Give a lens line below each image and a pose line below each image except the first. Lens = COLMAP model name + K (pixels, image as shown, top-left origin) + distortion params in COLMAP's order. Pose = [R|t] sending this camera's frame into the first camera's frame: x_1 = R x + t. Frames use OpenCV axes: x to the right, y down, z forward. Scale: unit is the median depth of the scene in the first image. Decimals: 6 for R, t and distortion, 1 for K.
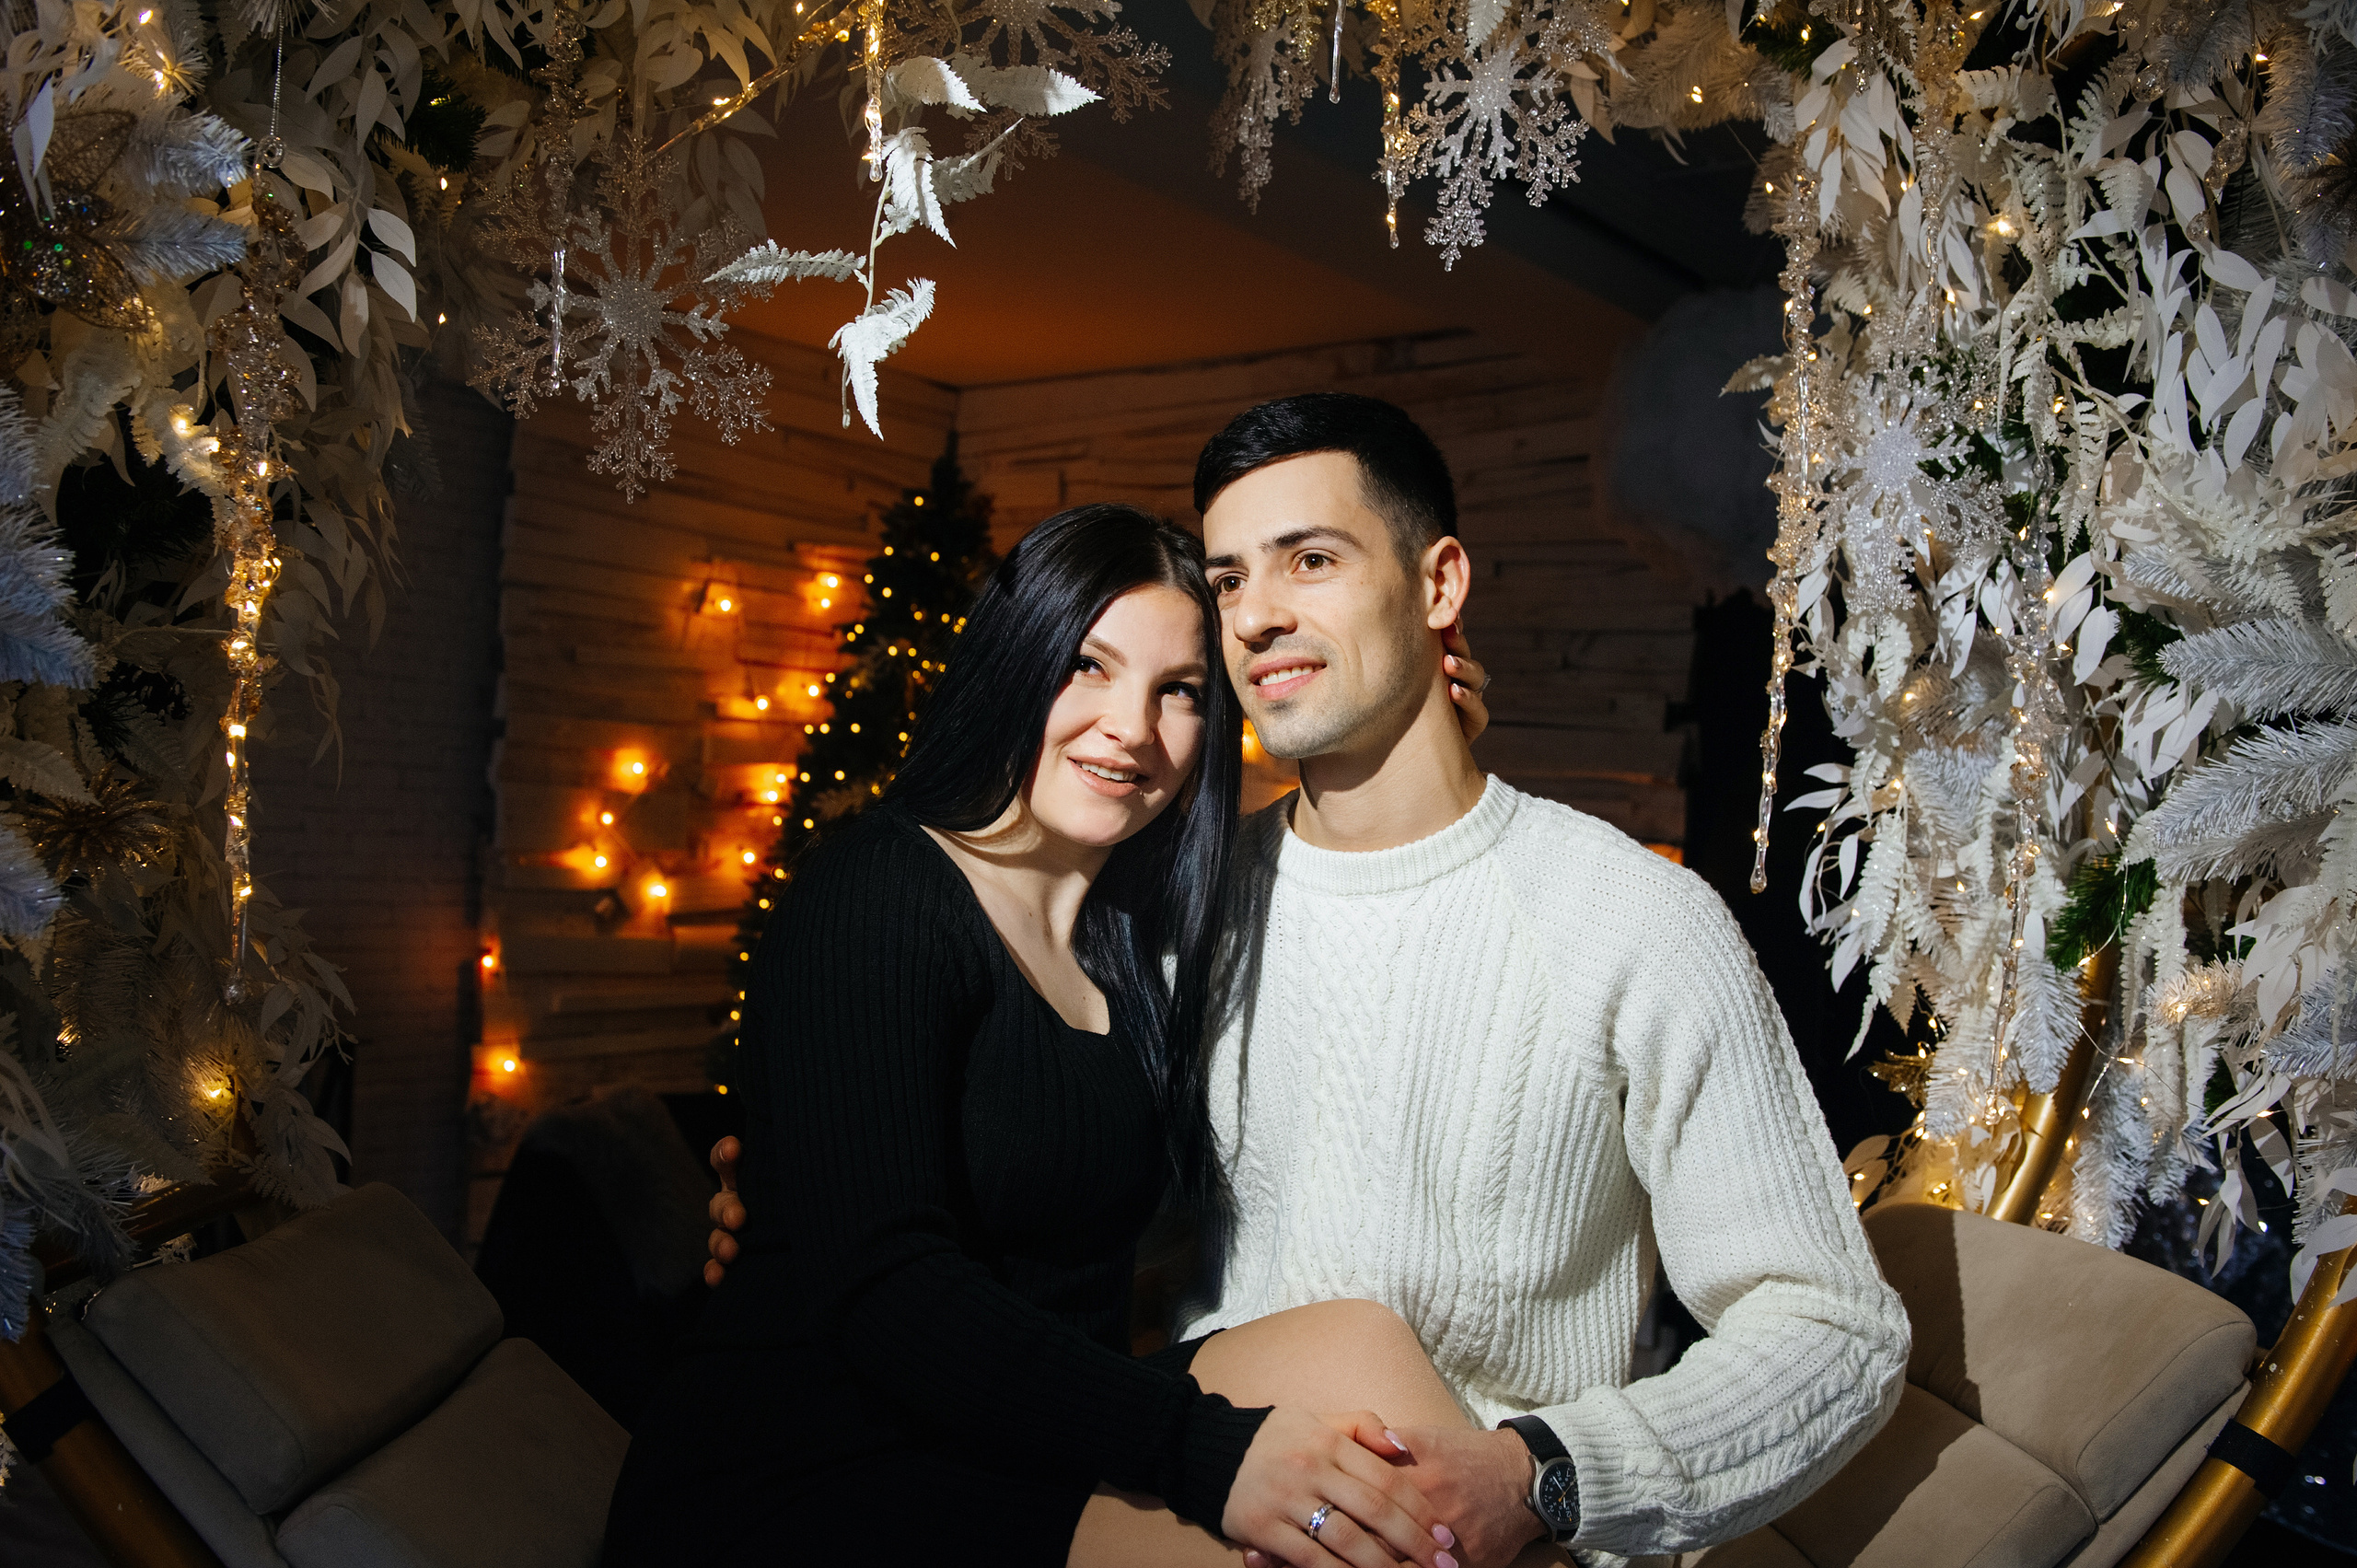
lens RADIAL K [[2145.1, 0, 1176.0], [0, 2145.1, 774.5], [0, 0, 1]] dist [-0.011328, 0.000000]
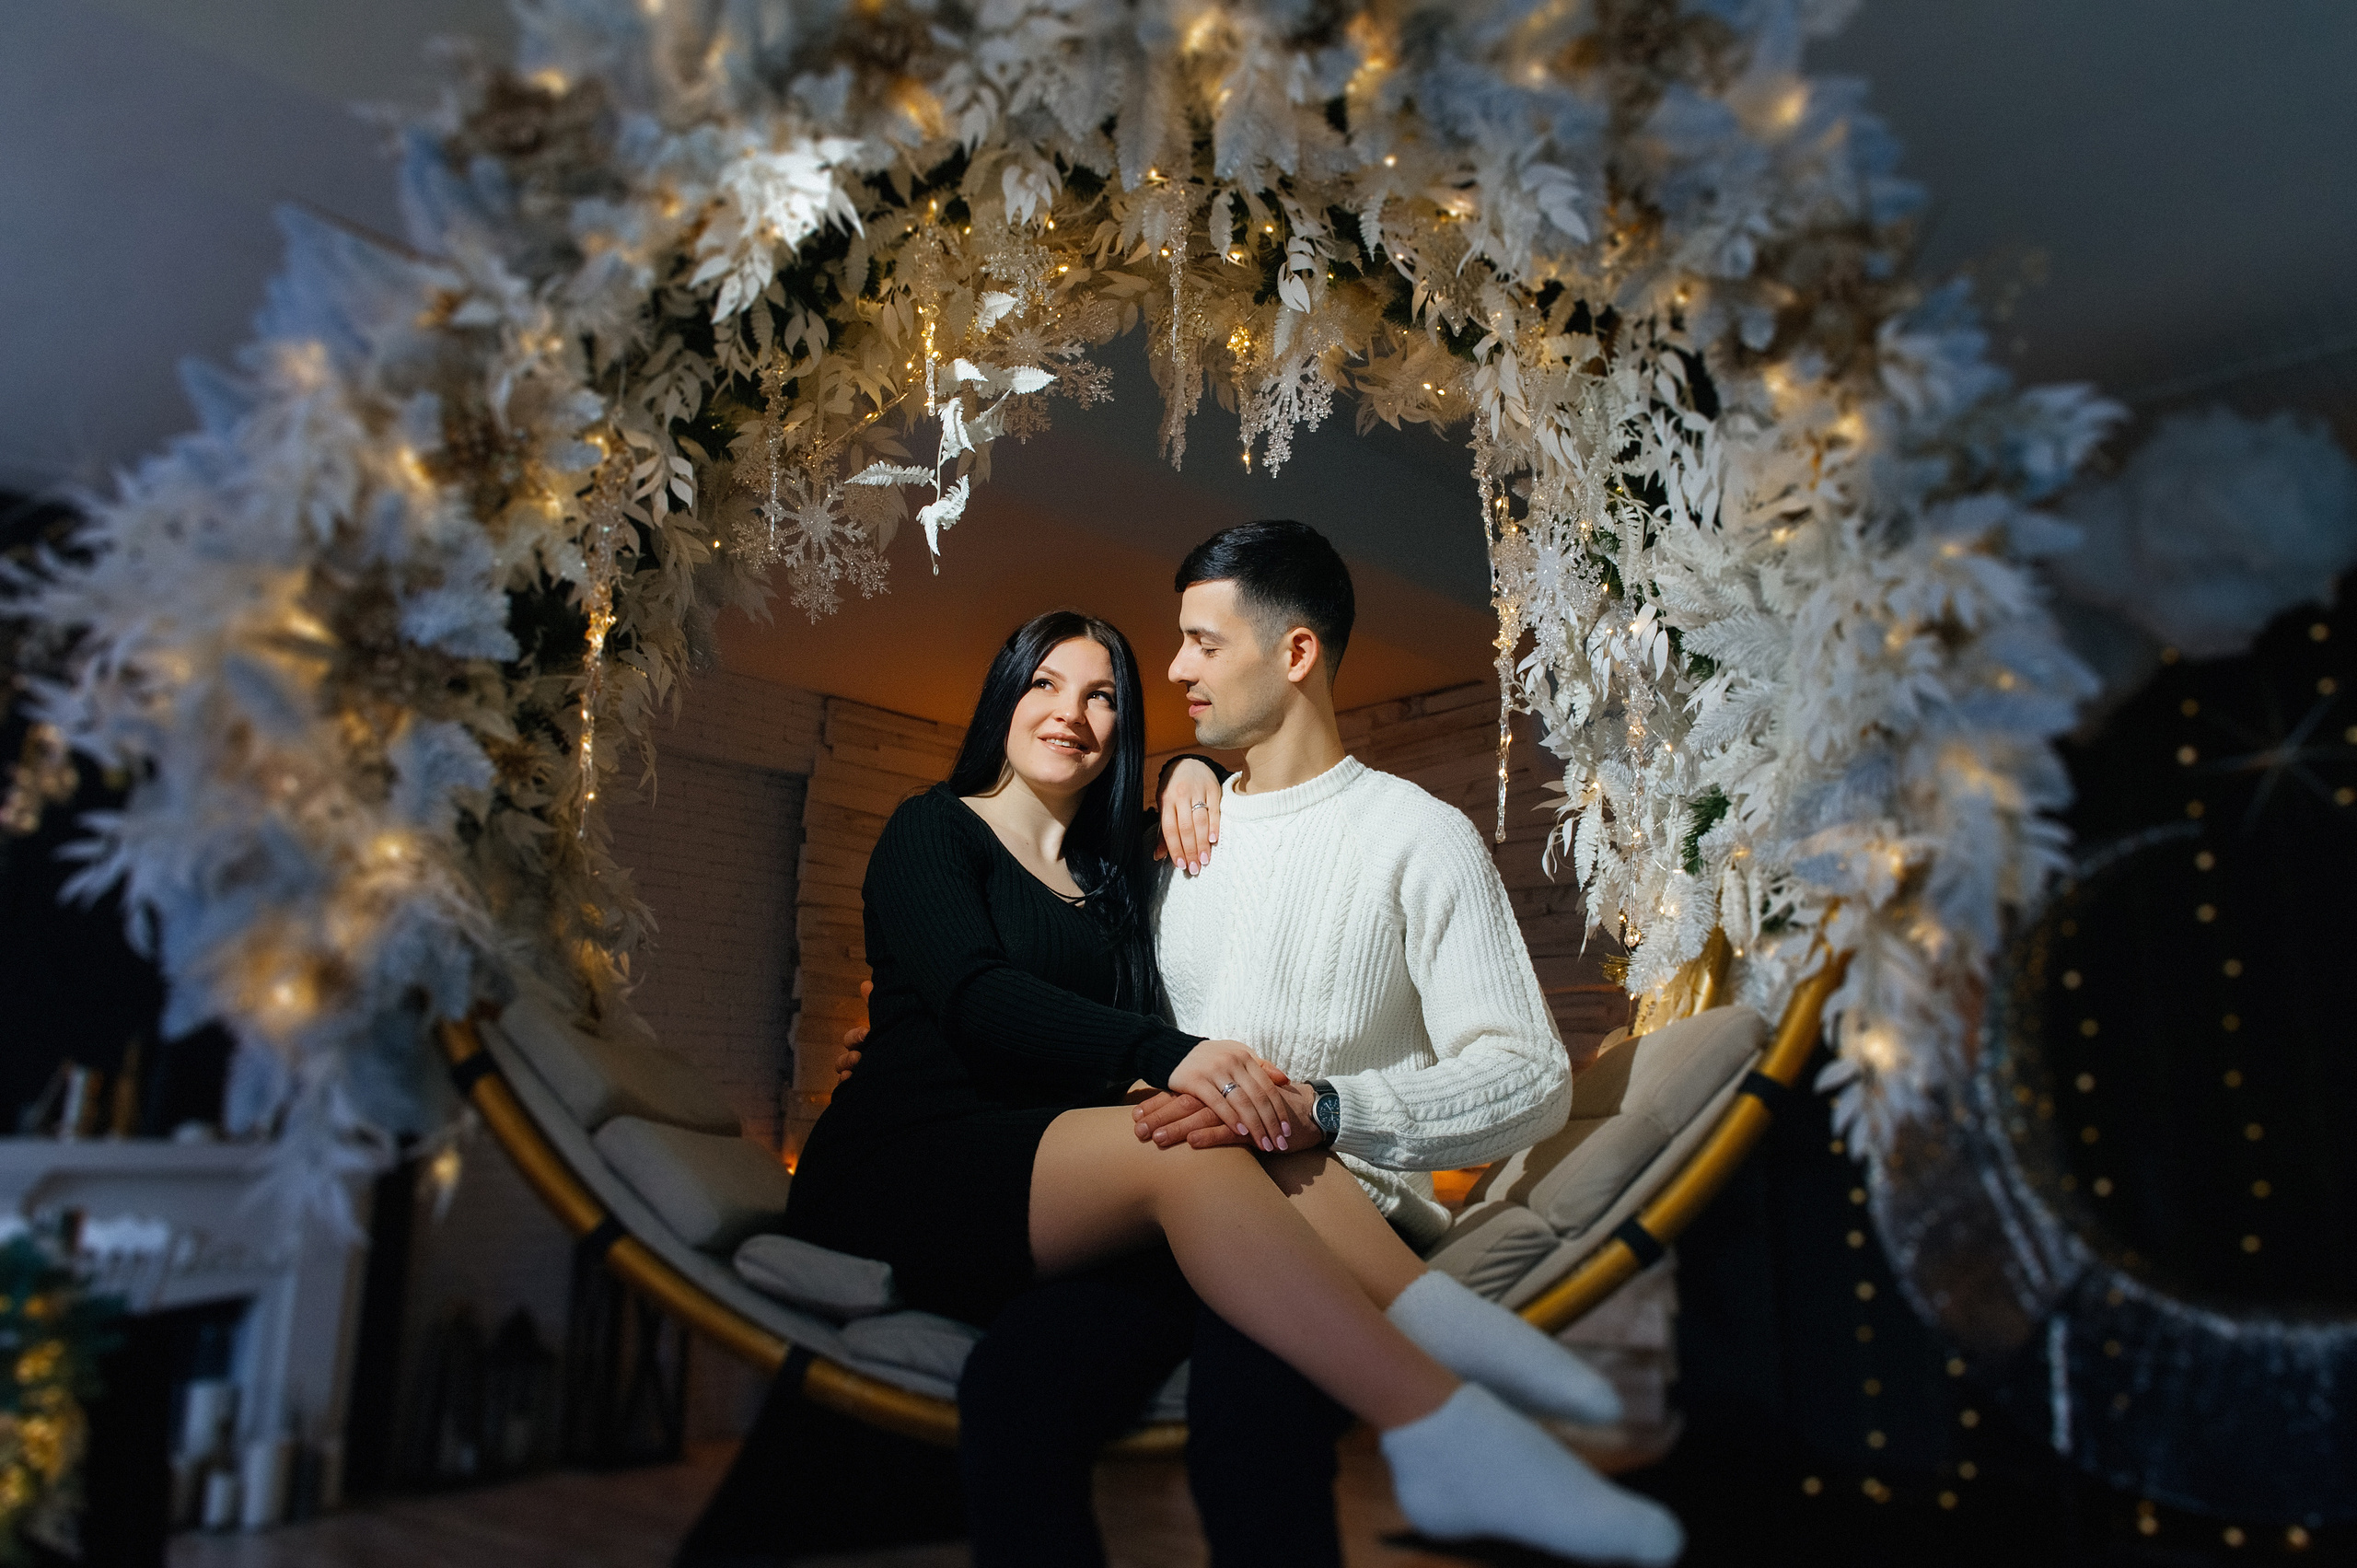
lens RADIAL K [[1655.4, 0, 1196.7], [0, 1655.4, 807.2], [0, 0, 1]] dist [-0.043021, -0.017451]
pose [[0.995496, -0.053172, -0.078488, 0.155521], [0.036760, 0.979630, -0.197416, 0.292096], [0.087386, 0.193641, 0.977173, -0.267379]]
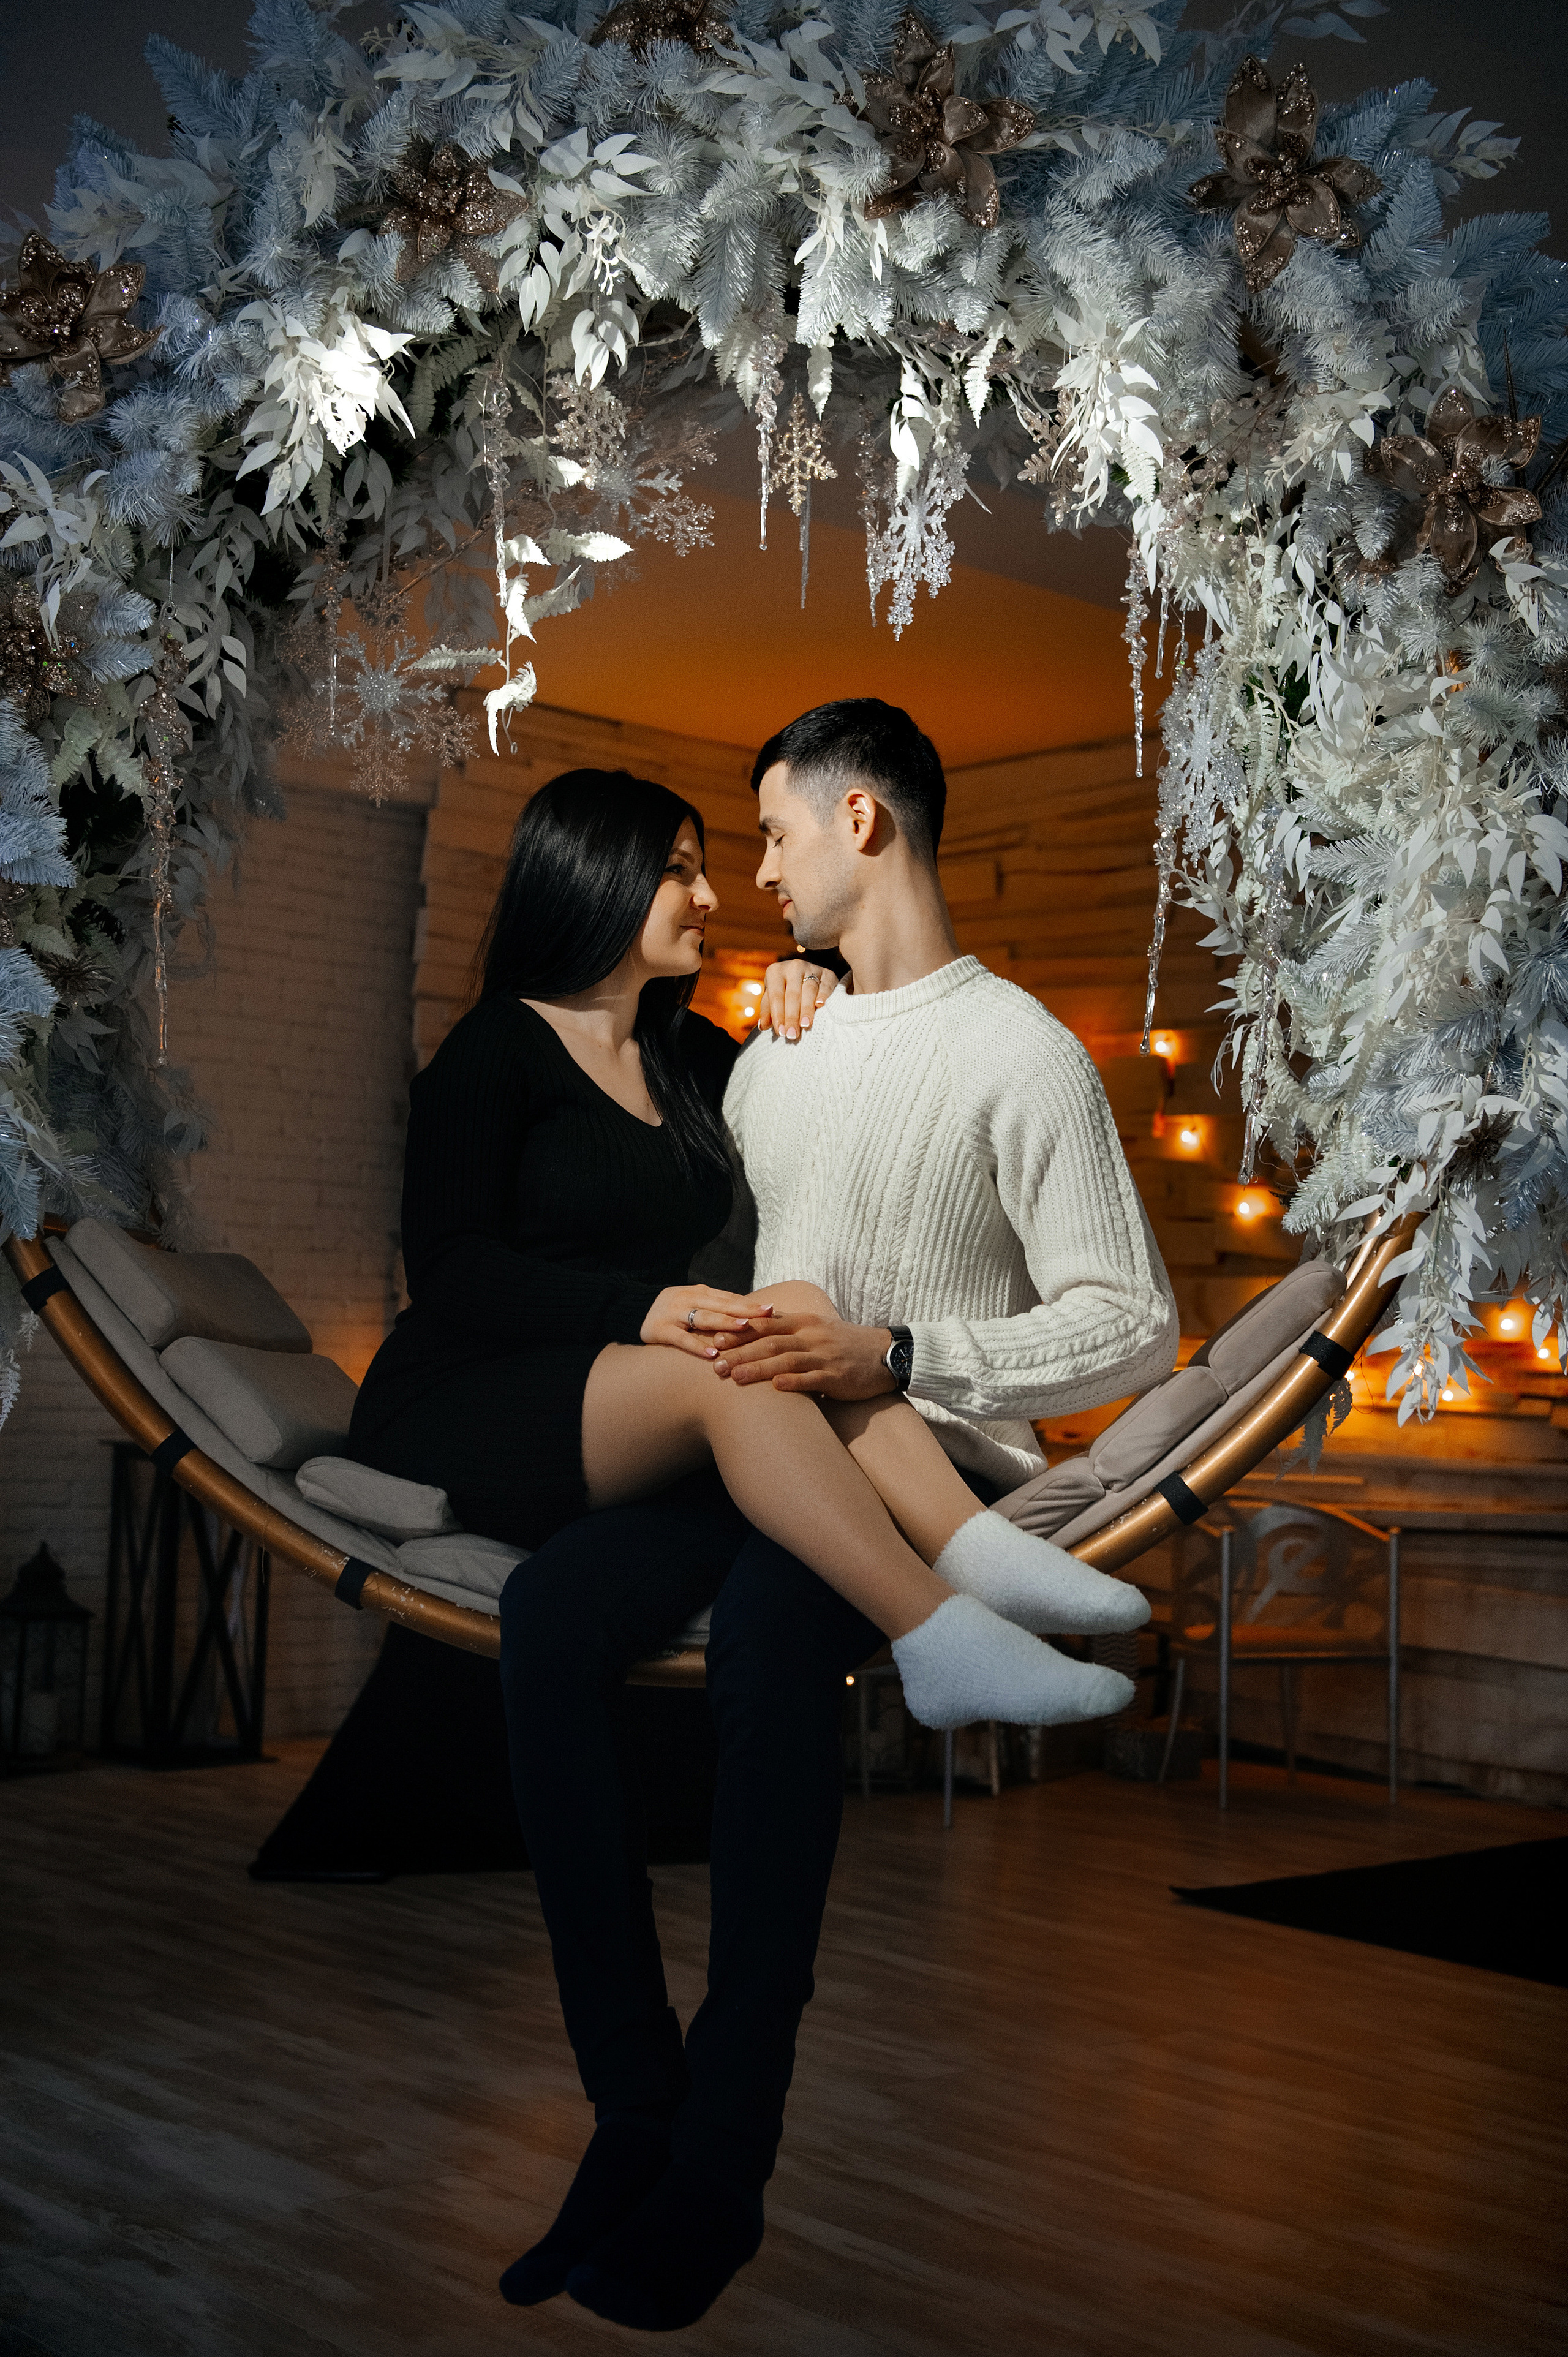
lens RADIAL K [[3055.3, 0, 786.2], [0, 3055.3, 1180.2], [0, 0, 1]] dist [0.013050, 0.000000]
pose [[0.977661, -0.013226, -0.209772, 0.508765], [0.000947, 0.998285, -0.058531, 0.278830], [0.210186, 0.057025, 0.975997, -1.129816]]
